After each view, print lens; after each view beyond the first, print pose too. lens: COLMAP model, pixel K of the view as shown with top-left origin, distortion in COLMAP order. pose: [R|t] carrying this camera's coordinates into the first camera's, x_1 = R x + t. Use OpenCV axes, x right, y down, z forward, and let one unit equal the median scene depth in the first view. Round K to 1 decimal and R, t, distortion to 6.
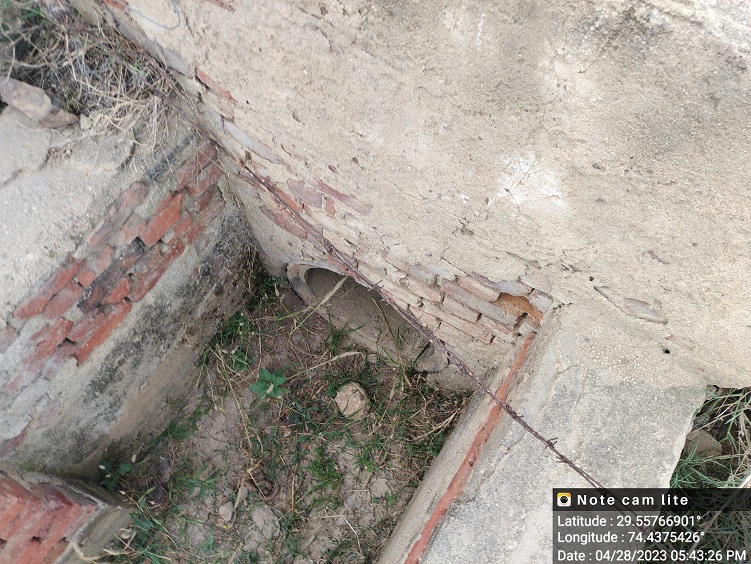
lens RADIAL K [[565.0, 0, 375.5], [0, 565.0, 282.0], [0, 0, 1]] dist [0.097264, -0.160057]
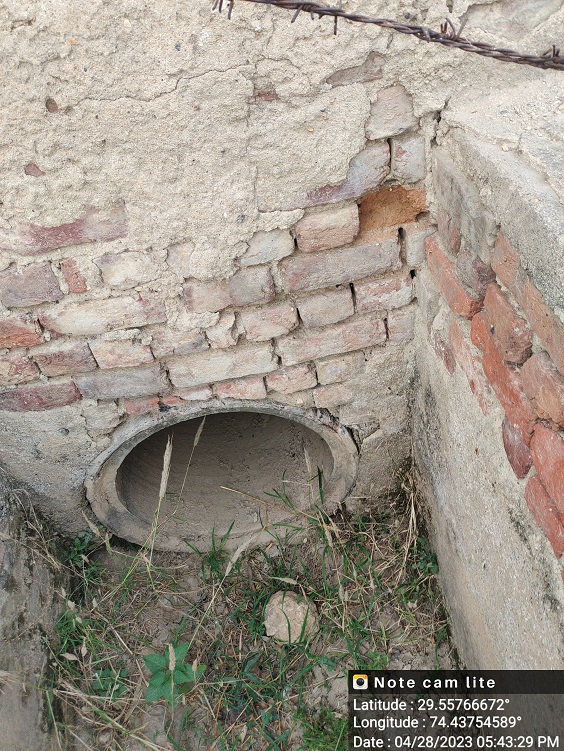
lens RADIAL K [[565.0, 0, 282.0], [0, 565.0, 375.5], [0, 0, 1]] dist [0.097264, -0.160057]
pose [[0.763711, -0.555411, 0.329036, -0.113957], [0.637932, 0.727418, -0.252796, 0.172059], [-0.098941, 0.402966, 0.909851, 0.282299]]
